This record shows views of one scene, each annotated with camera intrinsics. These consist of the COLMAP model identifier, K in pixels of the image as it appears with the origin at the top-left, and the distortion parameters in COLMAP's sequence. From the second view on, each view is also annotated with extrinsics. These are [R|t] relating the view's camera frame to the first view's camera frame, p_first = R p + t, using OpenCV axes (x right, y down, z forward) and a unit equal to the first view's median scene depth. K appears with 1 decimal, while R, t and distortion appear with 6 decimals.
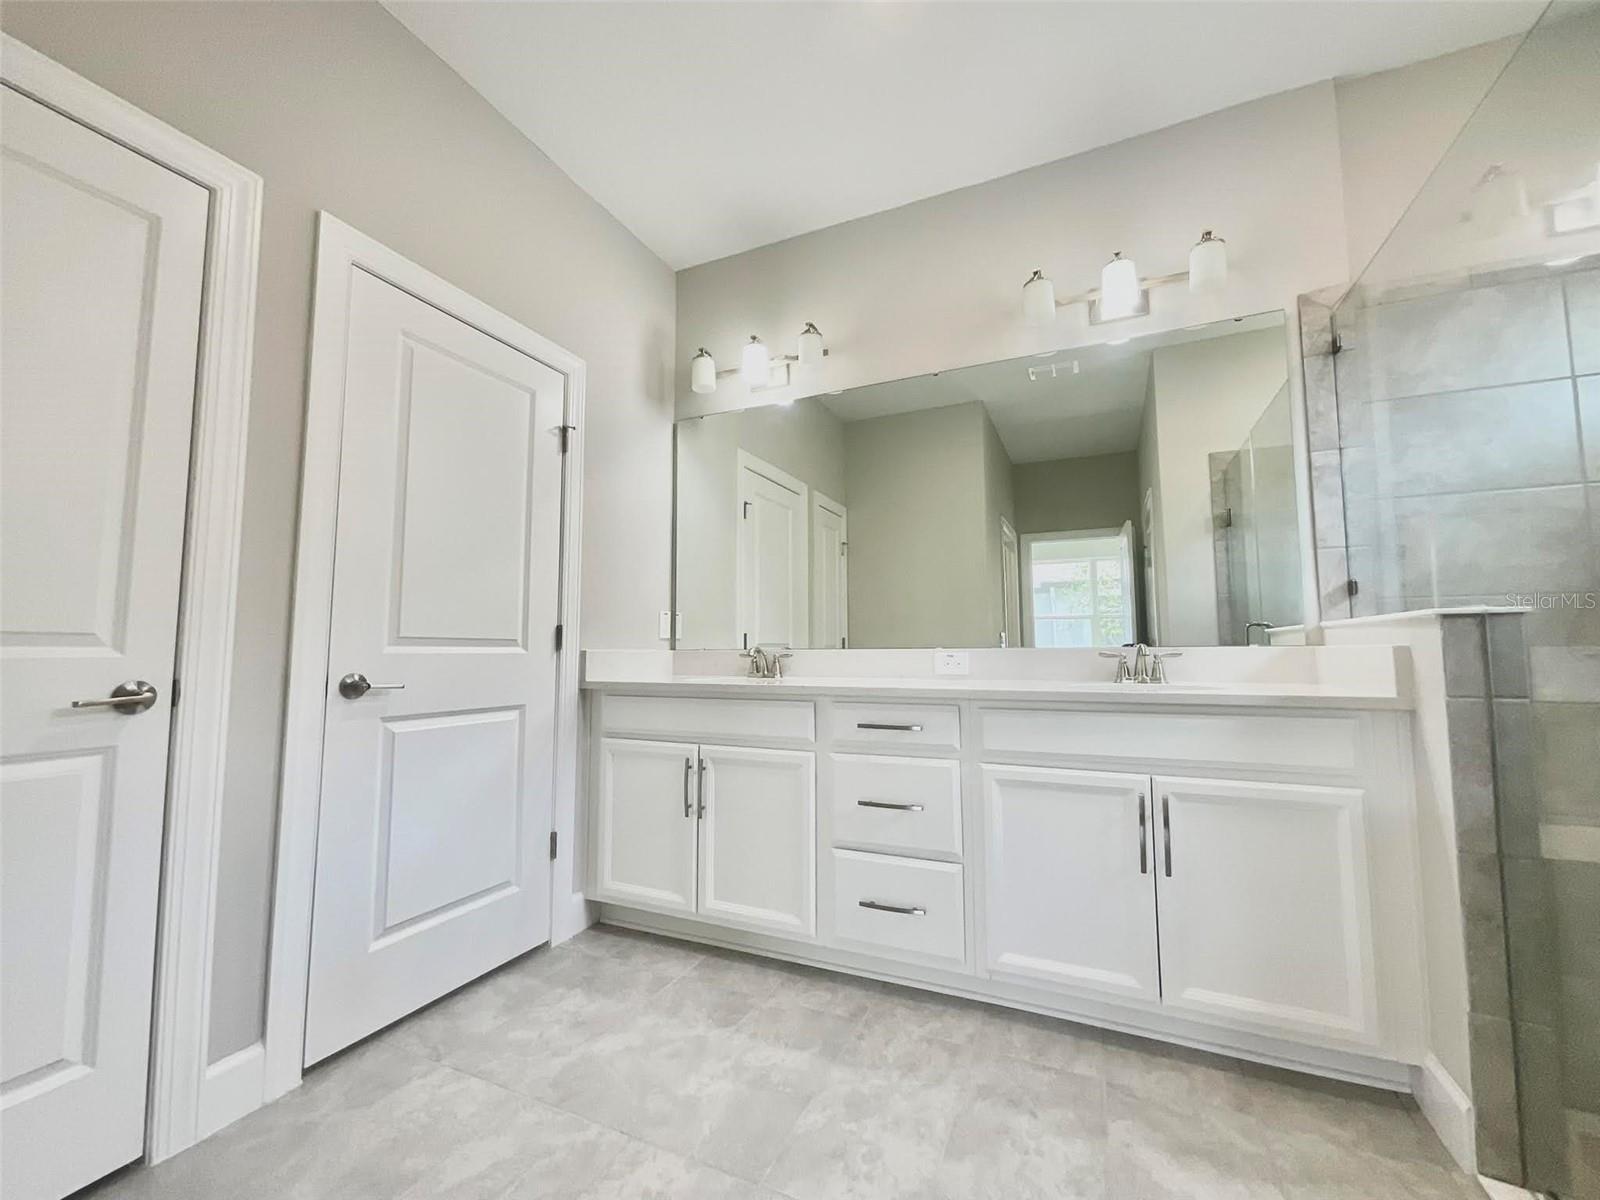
lens RADIAL K [[647.2, 0, 796.6], [0, 647.2, 601.7], [0, 0, 1]] dist [0.007020, 0.000632]
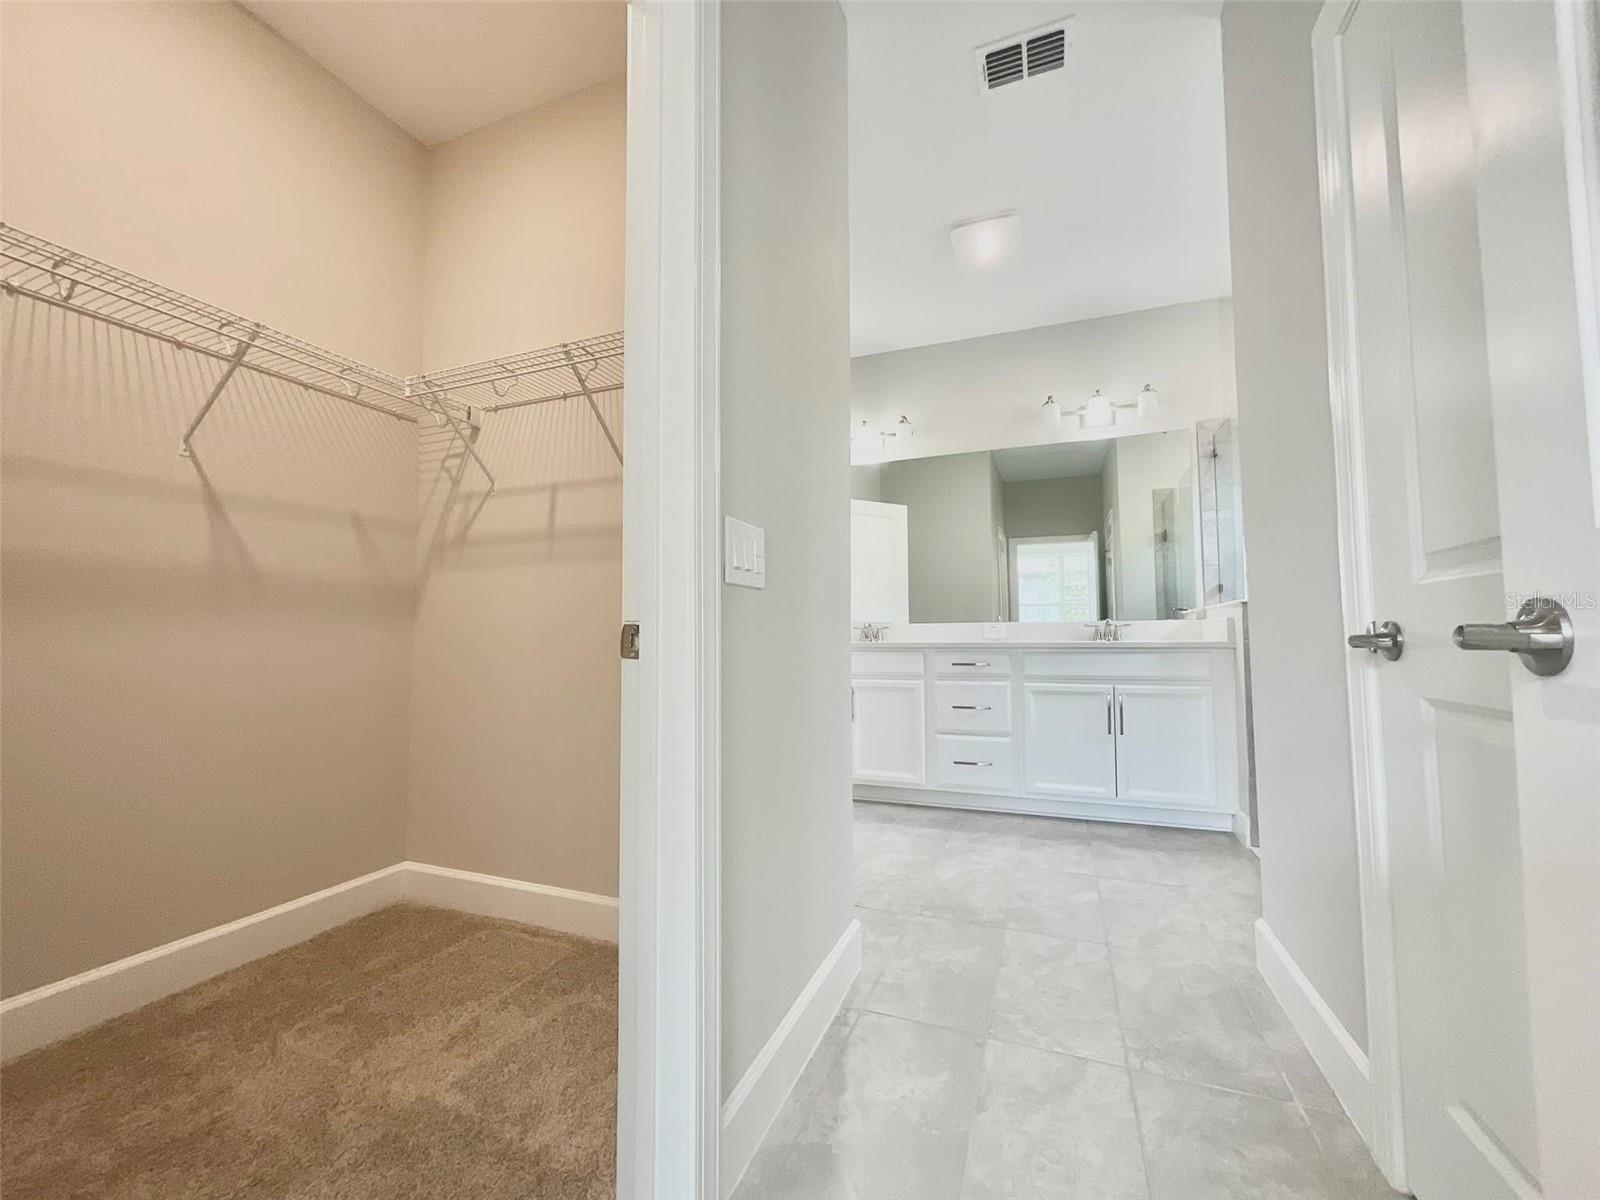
lens RADIAL K [[645.2, 0, 798.1], [0, 645.2, 598.5], [0, 0, 1]] dist [0.001929, 0.000497]
pose [[0.998531, 0.004718, 0.053982, -0.392684], [-0.005610, 0.999850, 0.016379, -0.013138], [-0.053897, -0.016658, 0.998408, -0.683237]]
